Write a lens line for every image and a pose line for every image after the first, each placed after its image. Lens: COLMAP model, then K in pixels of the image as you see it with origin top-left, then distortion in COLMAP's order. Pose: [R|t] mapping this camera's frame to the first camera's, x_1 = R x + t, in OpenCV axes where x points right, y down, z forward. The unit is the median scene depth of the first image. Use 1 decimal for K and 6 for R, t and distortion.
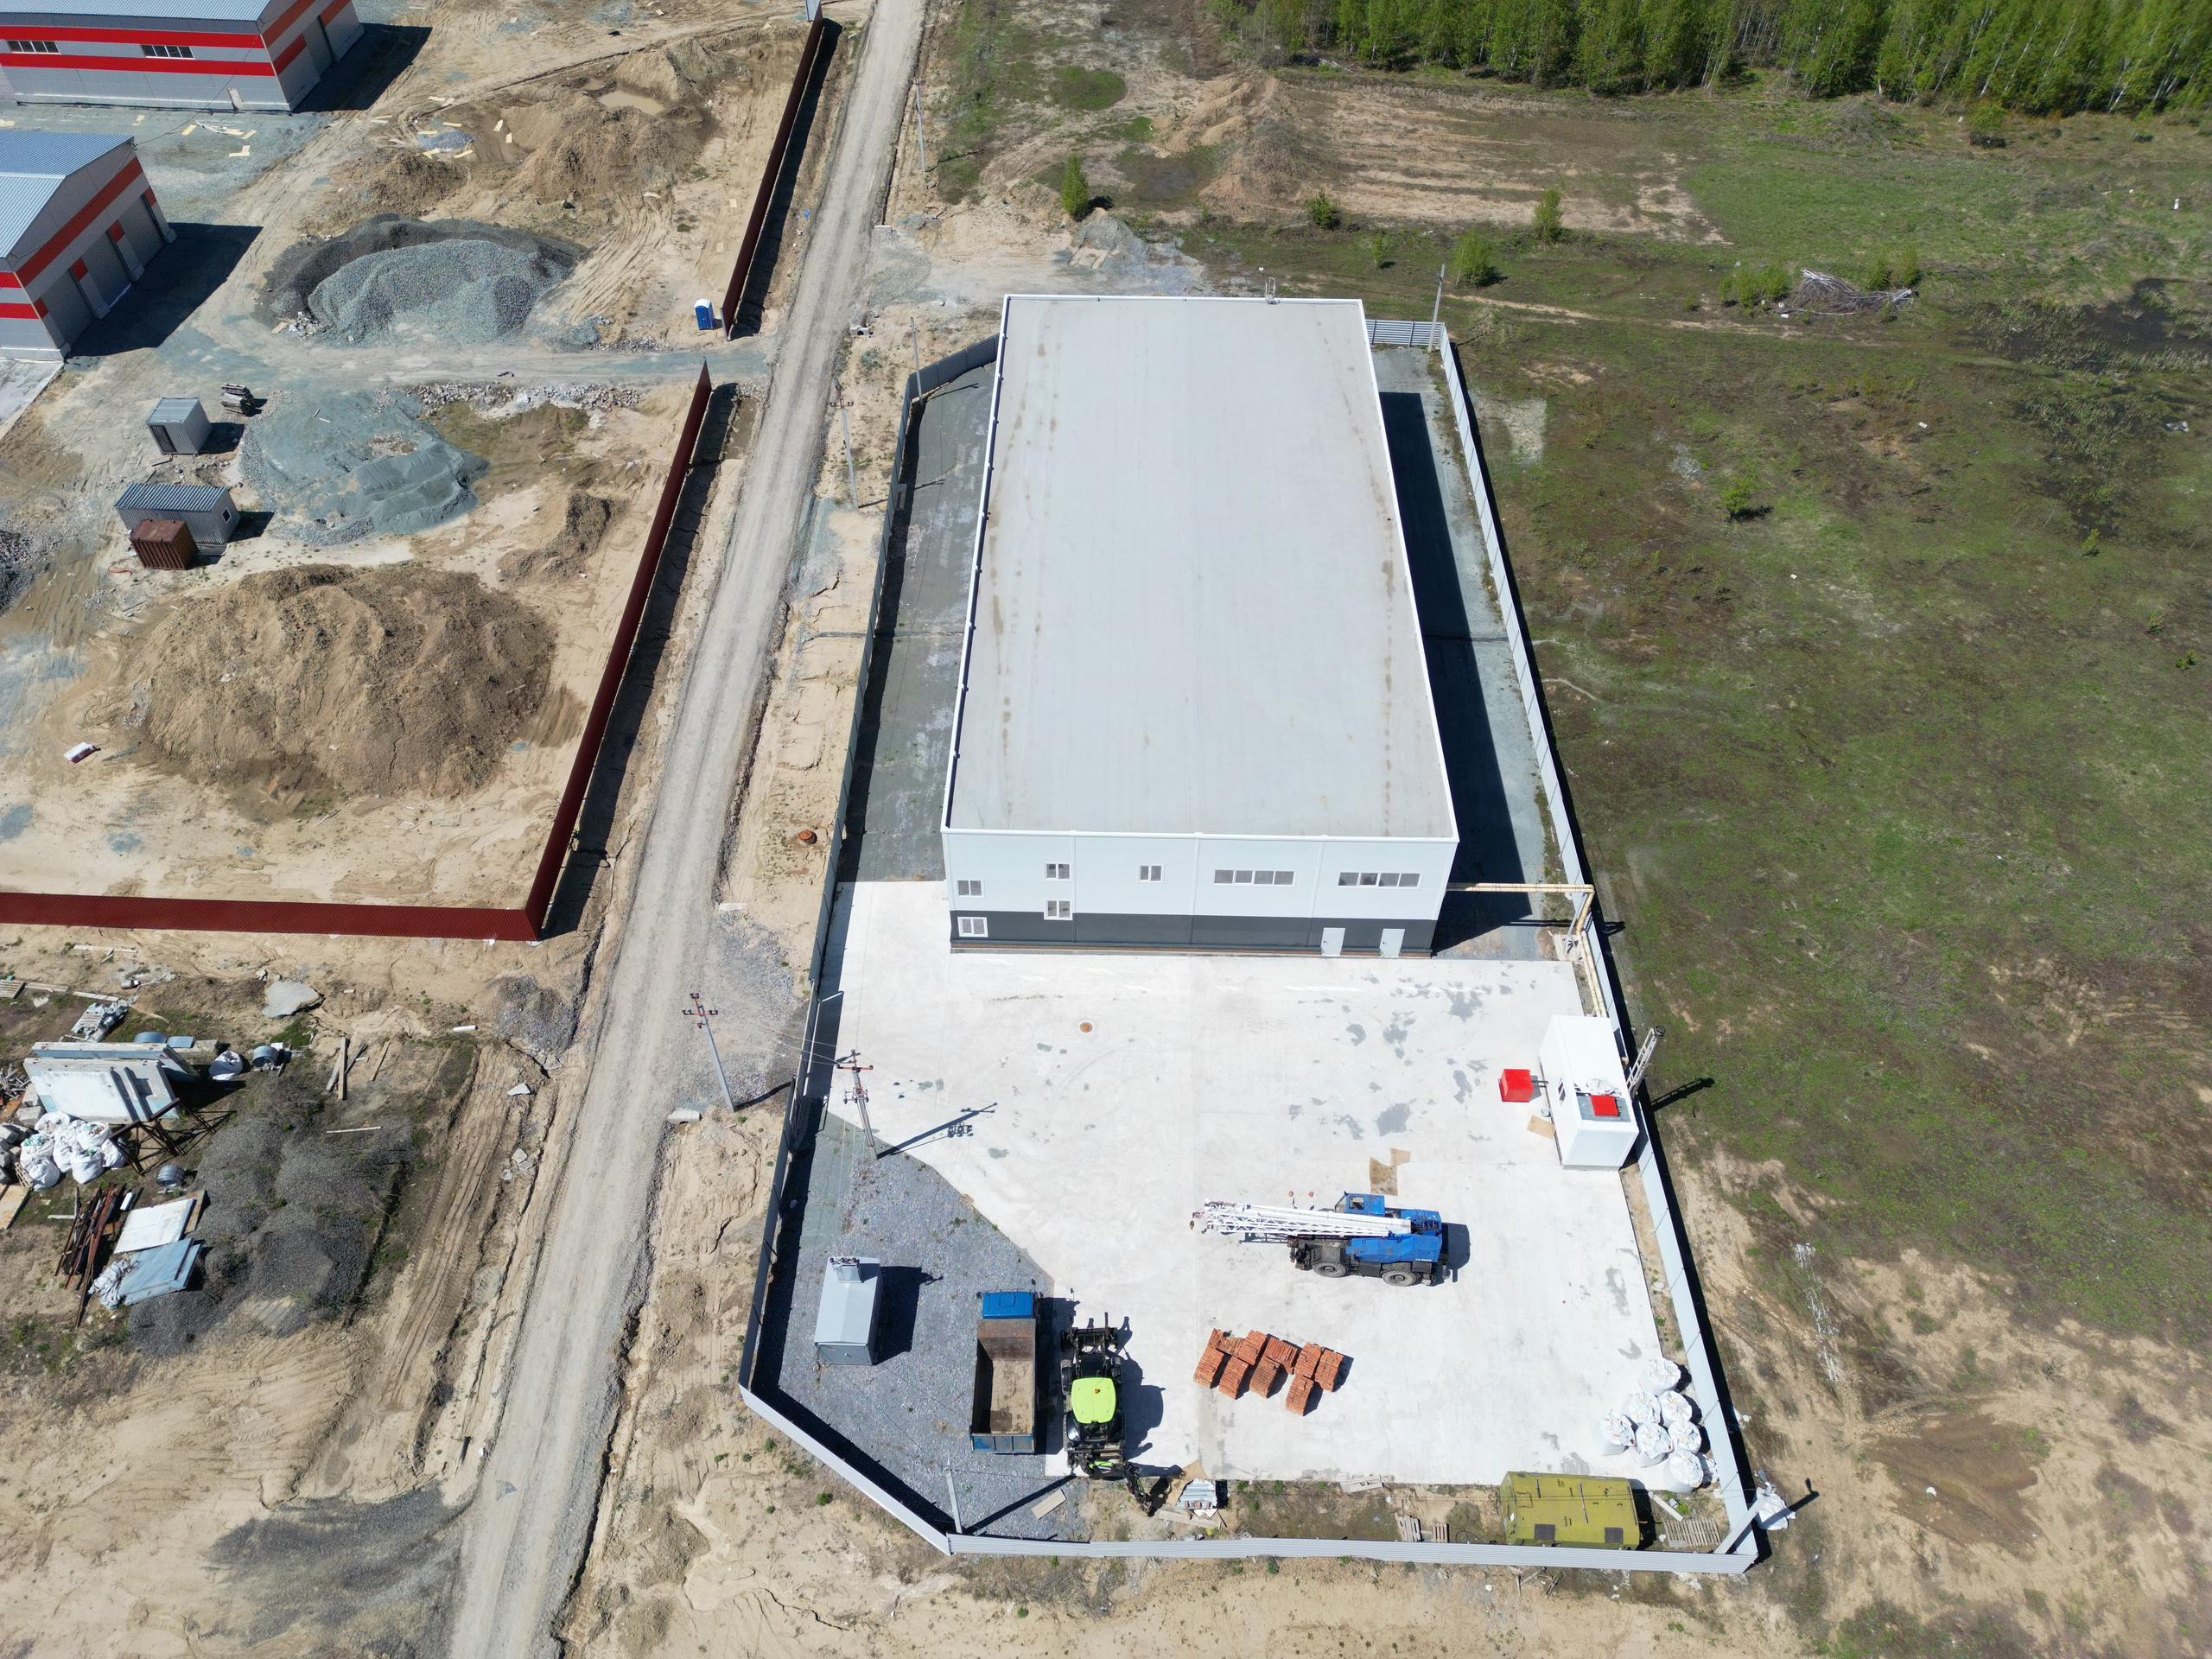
lens RADIAL K [[1546.3, 0, 1104.5], [0, 1546.3, 822.6], [0, 0, 1]] dist [0.072669, -0.059293]
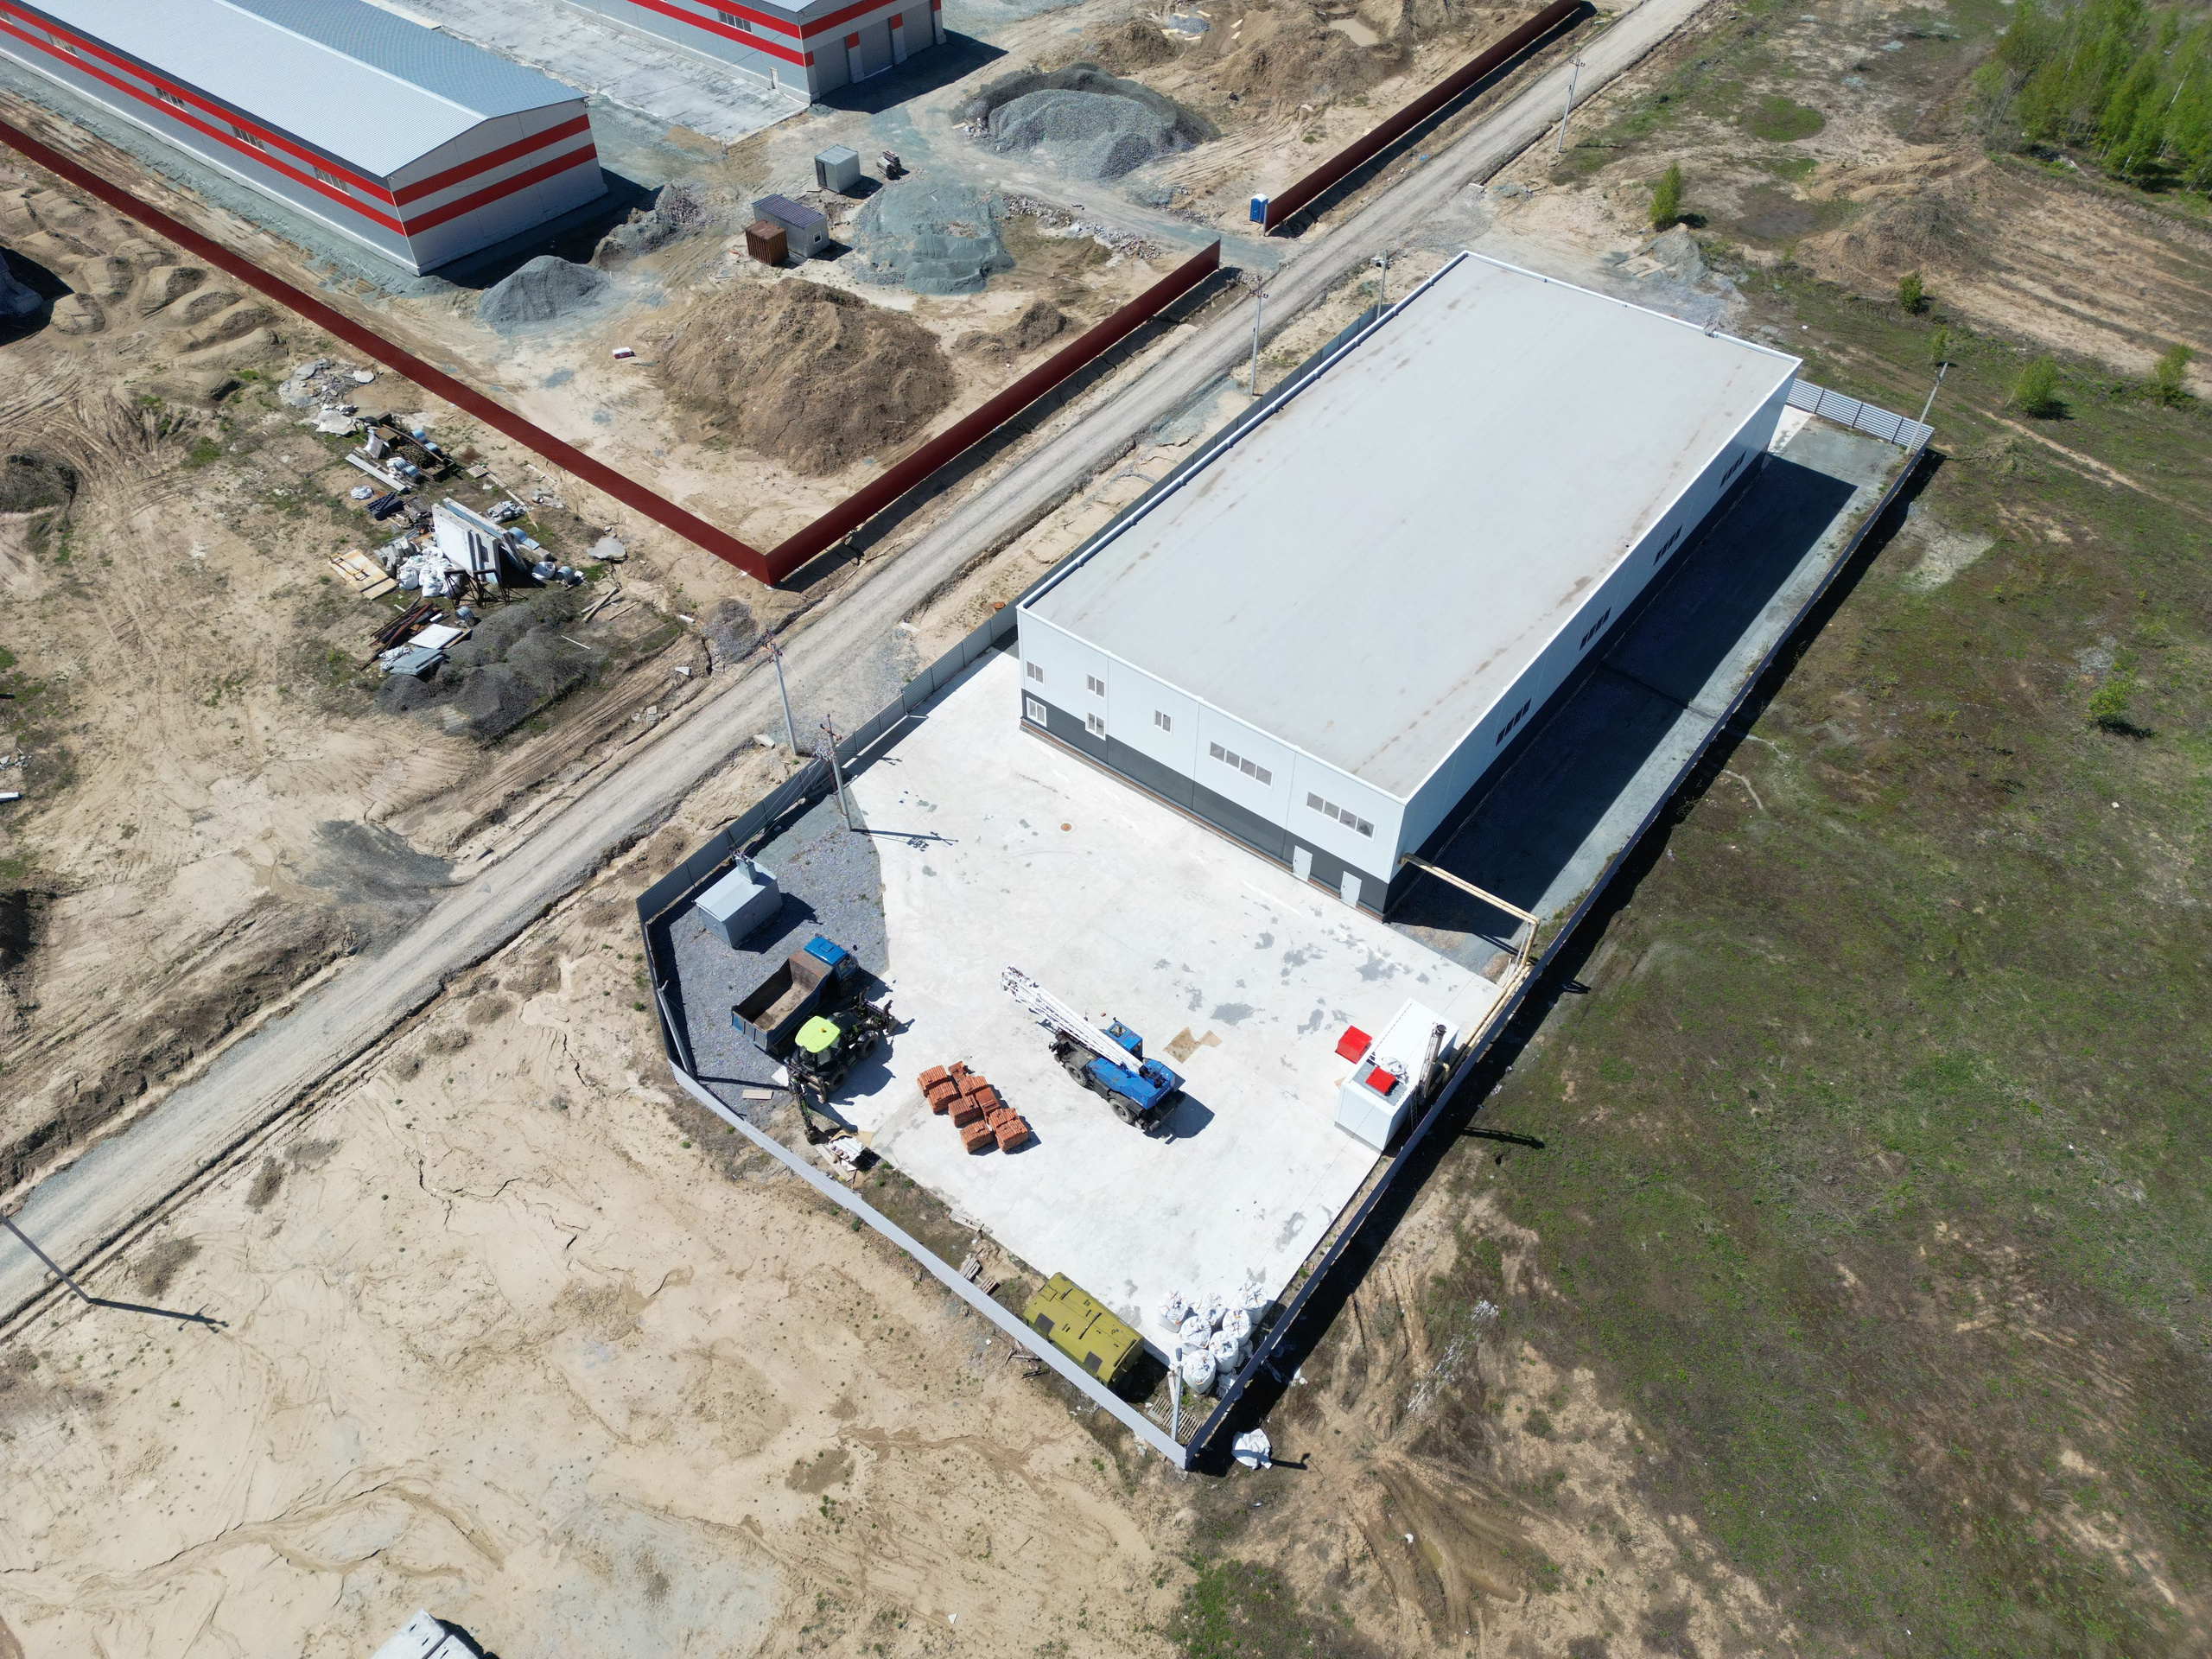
lens RADIAL K [[1538.2, 0, 1104.7], [0, 1538.2, 828.9], [0, 0, 1]] dist [0.085273, -0.081373]
pose [[0.803875, 0.433457, -0.407307, 0.417141], [-0.433459, 0.895843, 0.097869, 0.011193], [0.407305, 0.097877, 0.908032, -0.002643]]
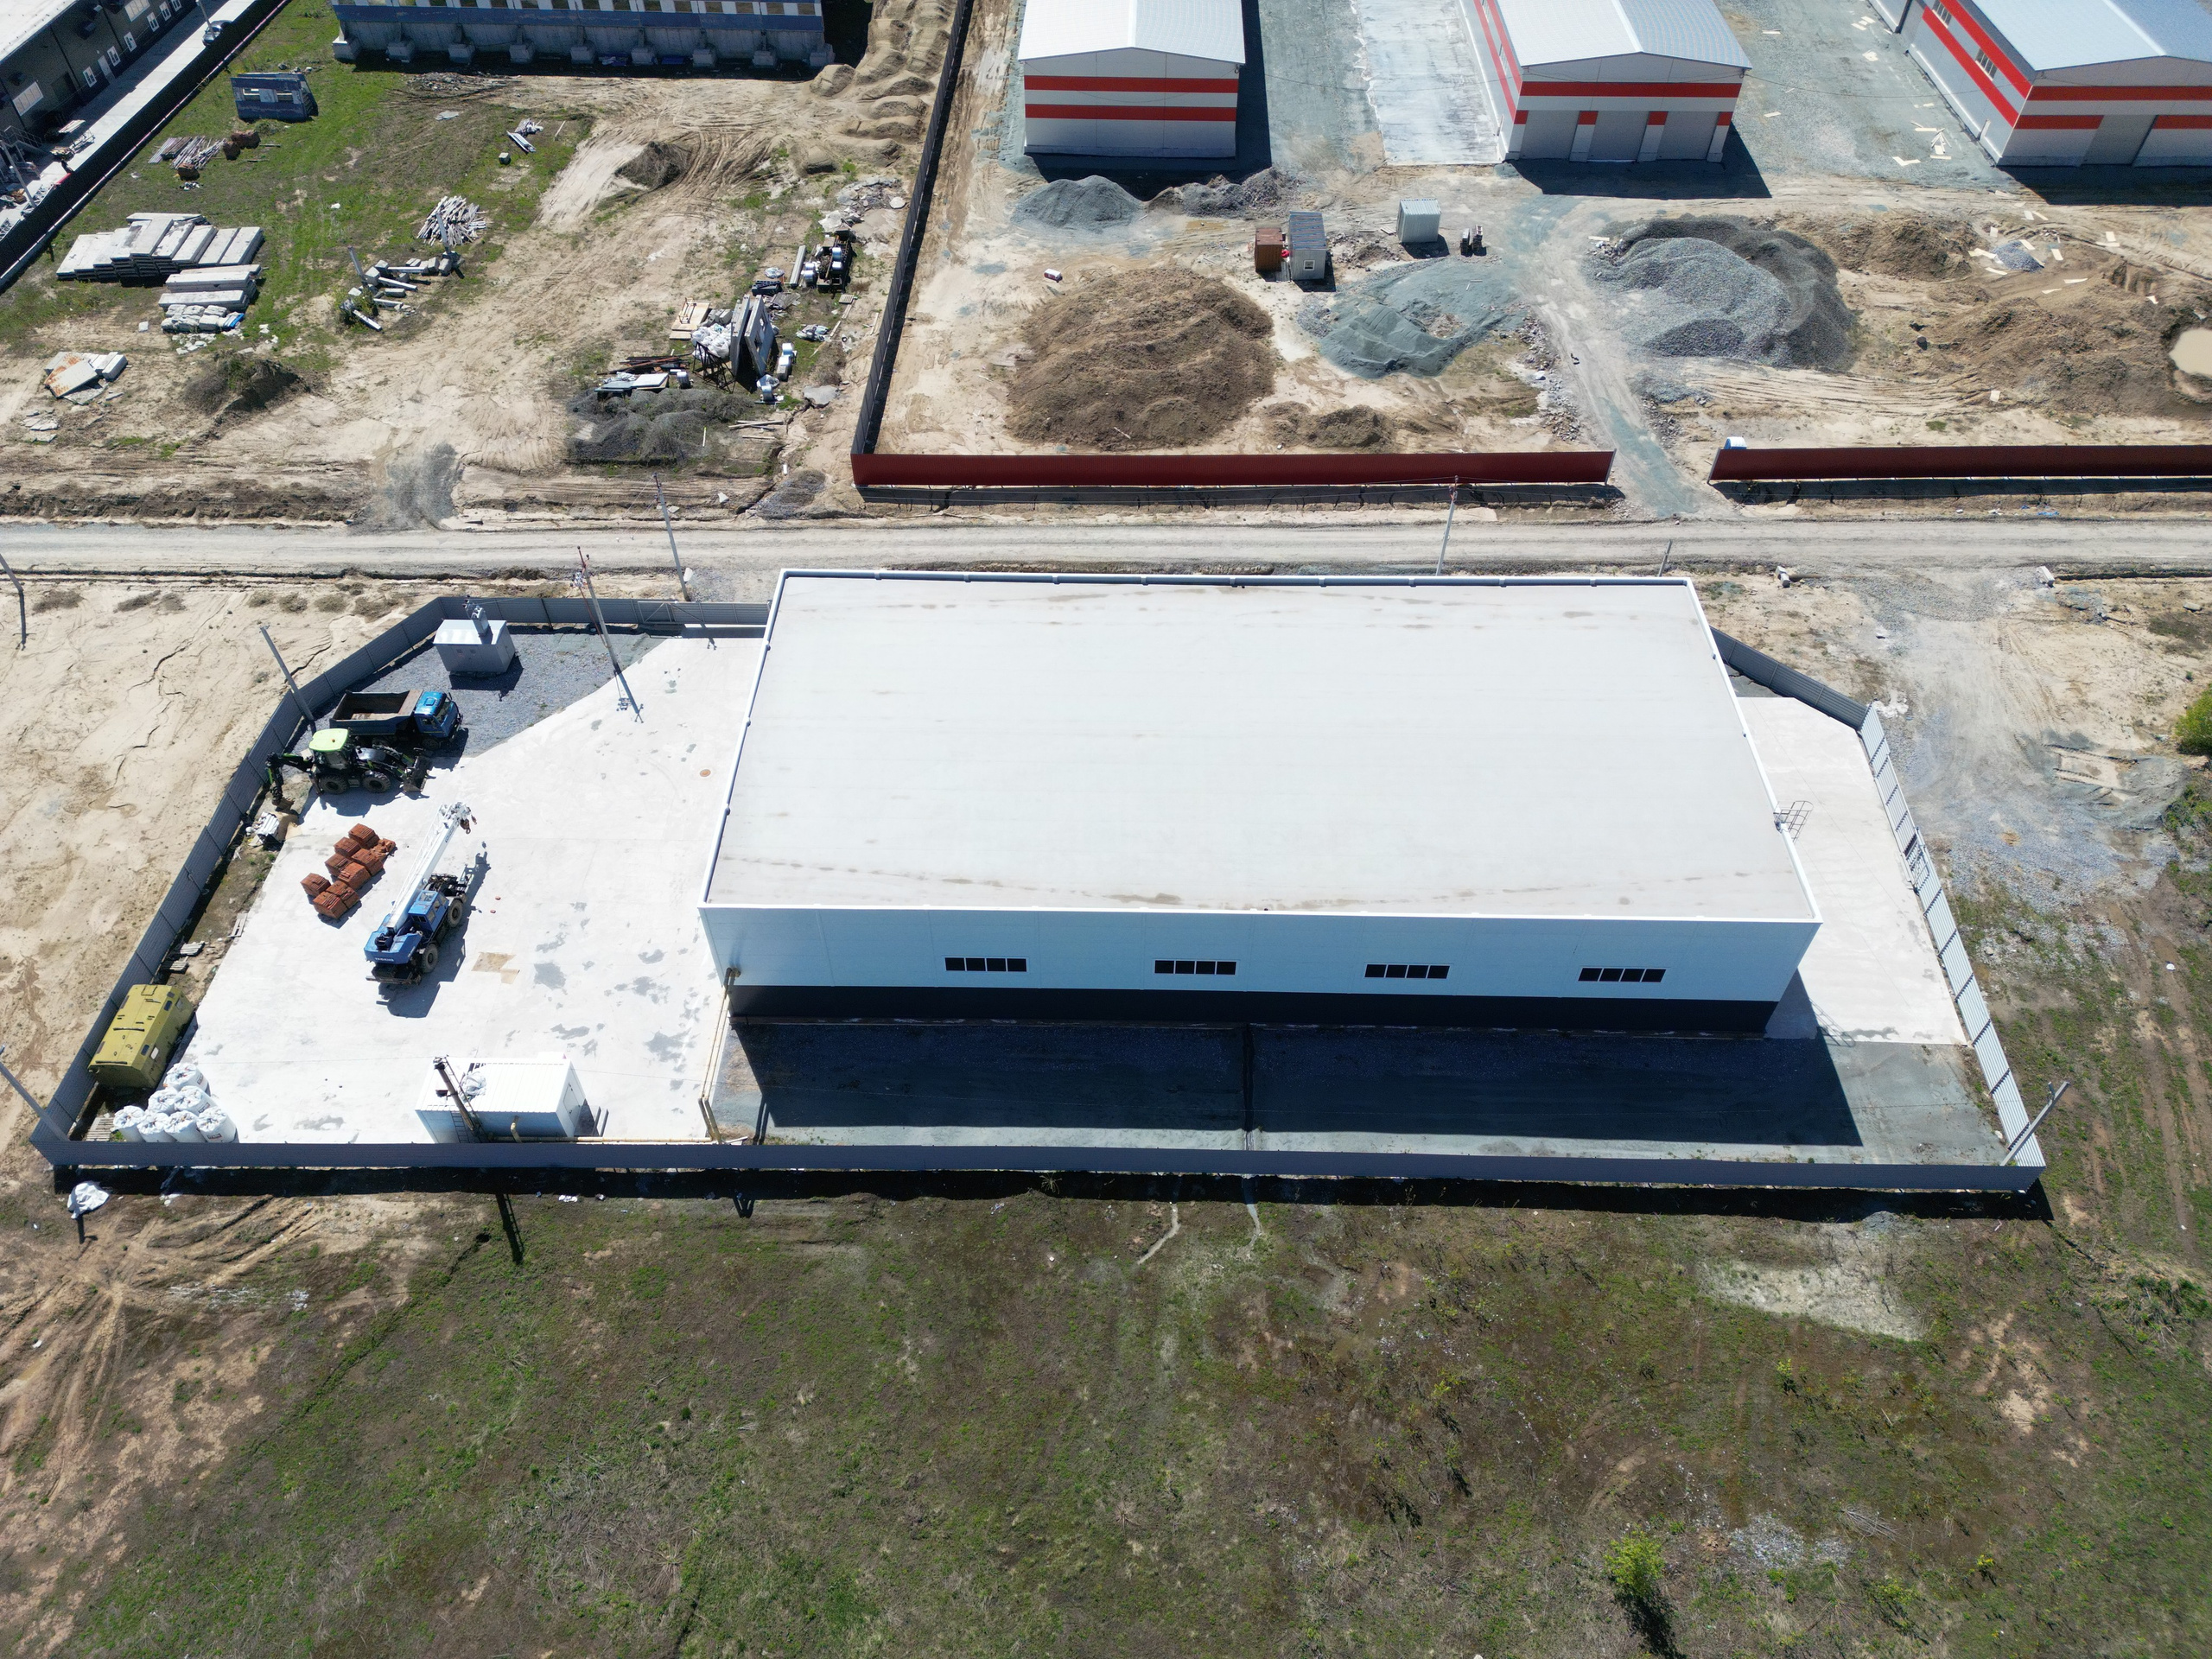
lens RADIAL K [[1538.2, 0, 1104.7], [0, 1538.2, 828.9], [0, 0, 1]] dist [0.085273, -0.081373]
pose [[0.004215, 0.731414, -0.681921, 0.719984], [-0.734194, 0.465246, 0.494475, -0.568494], [0.678927, 0.498578, 0.538960, 0.538349]]
